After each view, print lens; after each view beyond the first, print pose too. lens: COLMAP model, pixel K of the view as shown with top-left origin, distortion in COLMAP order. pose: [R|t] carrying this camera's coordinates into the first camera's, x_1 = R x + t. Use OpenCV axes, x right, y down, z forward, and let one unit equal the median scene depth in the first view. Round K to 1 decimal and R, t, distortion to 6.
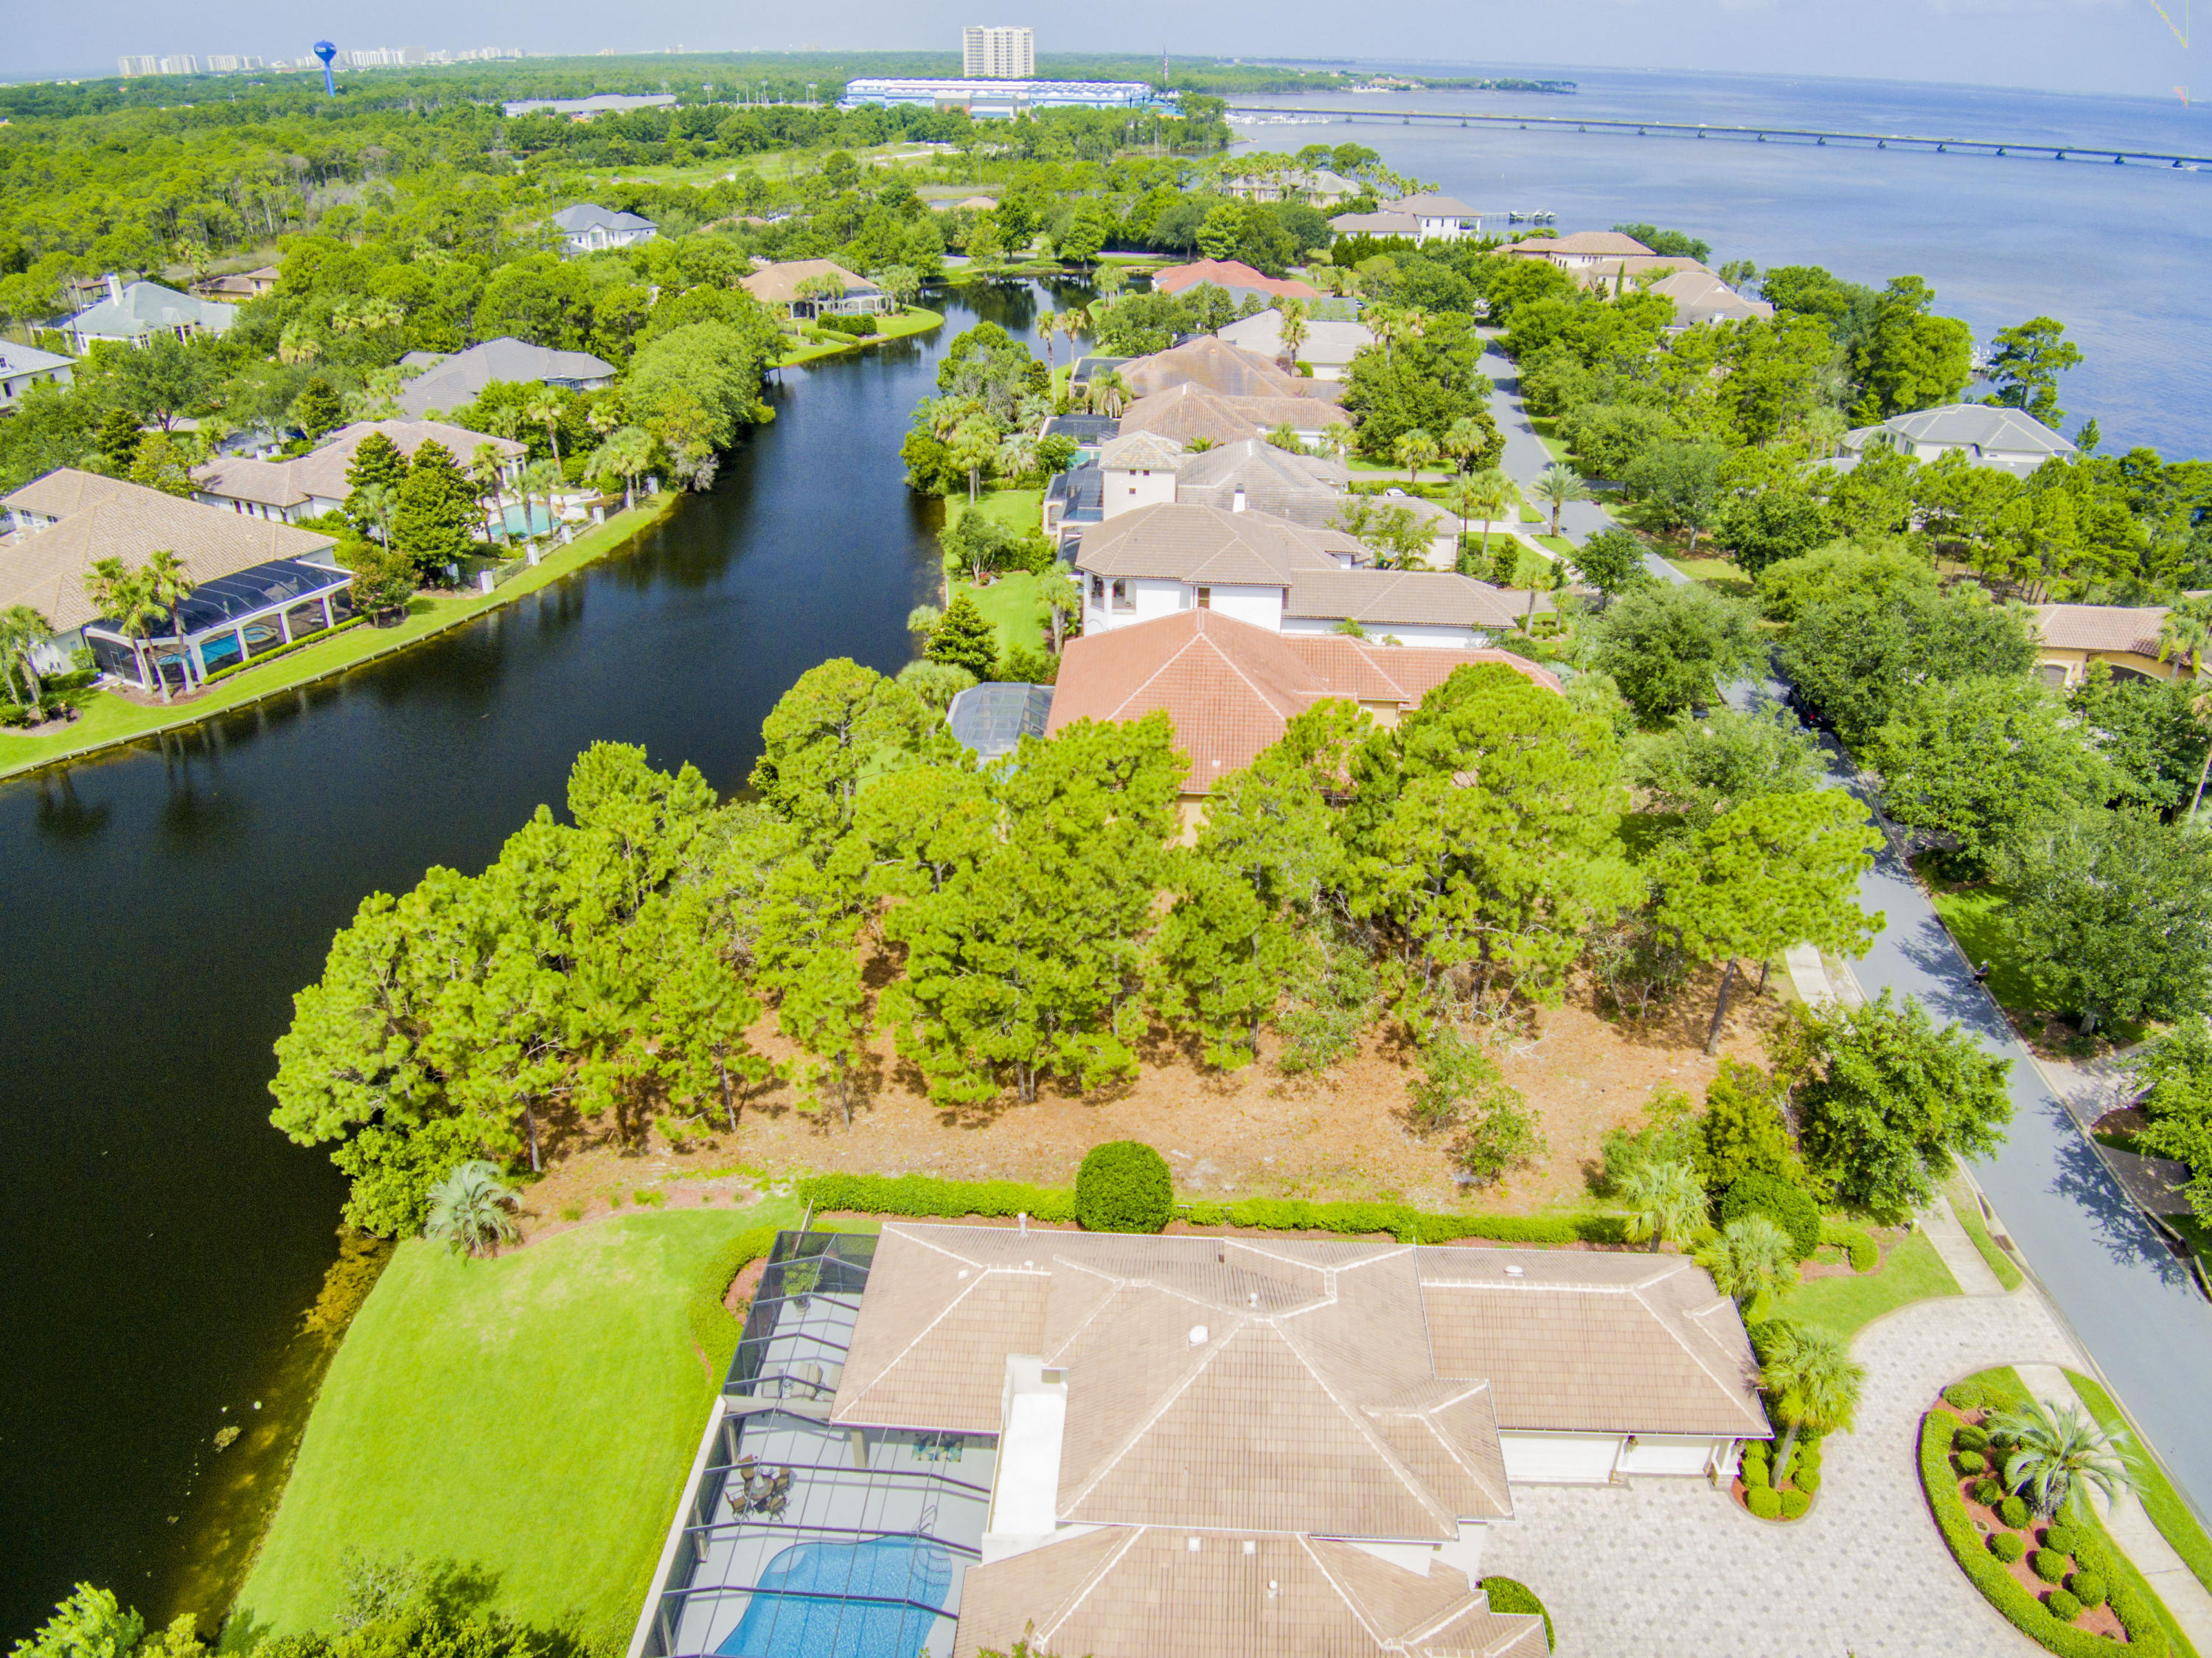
lens RADIAL K [[1459.1, 0, 1123.5], [0, 1459.1, 808.1], [0, 0, 1]] dist [-0.085540, 0.017108]
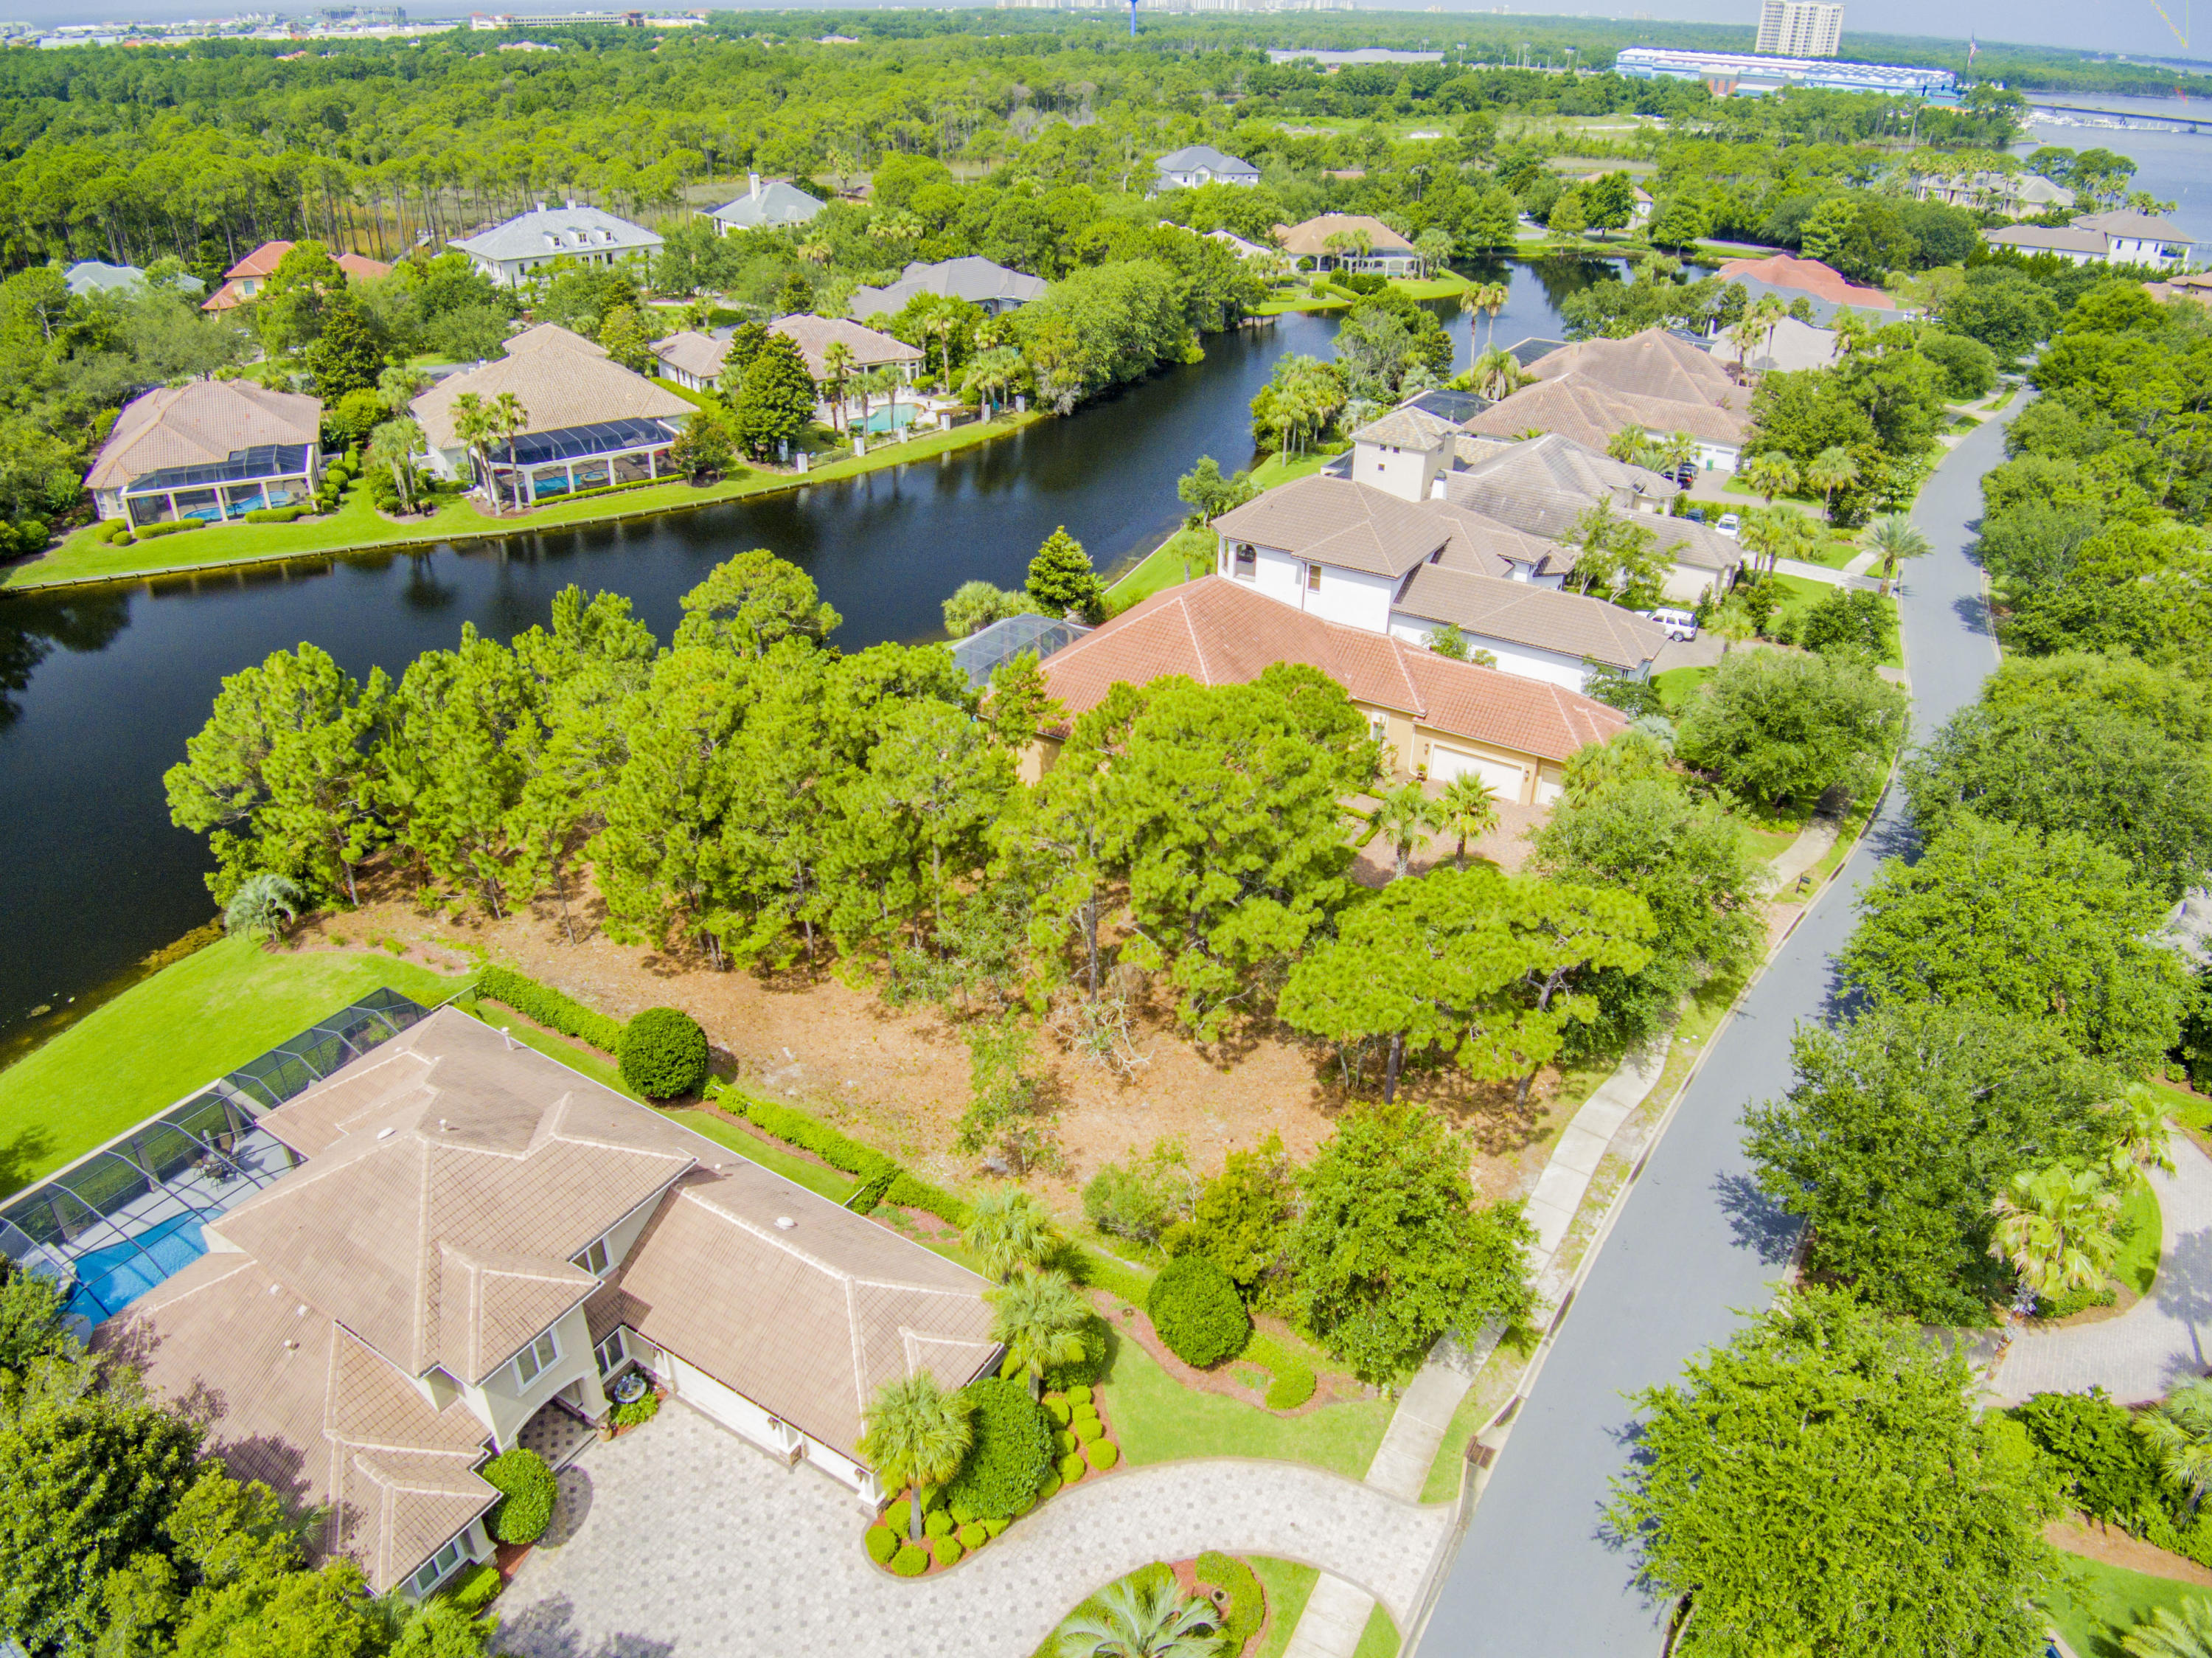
lens RADIAL K [[1459.1, 0, 1123.5], [0, 1459.1, 808.1], [0, 0, 1]] dist [-0.085540, 0.017108]
pose [[0.885463, 0.232470, -0.402383, 0.250622], [-0.223611, 0.972190, 0.069602, -0.023891], [0.407373, 0.028347, 0.912822, 0.055309]]
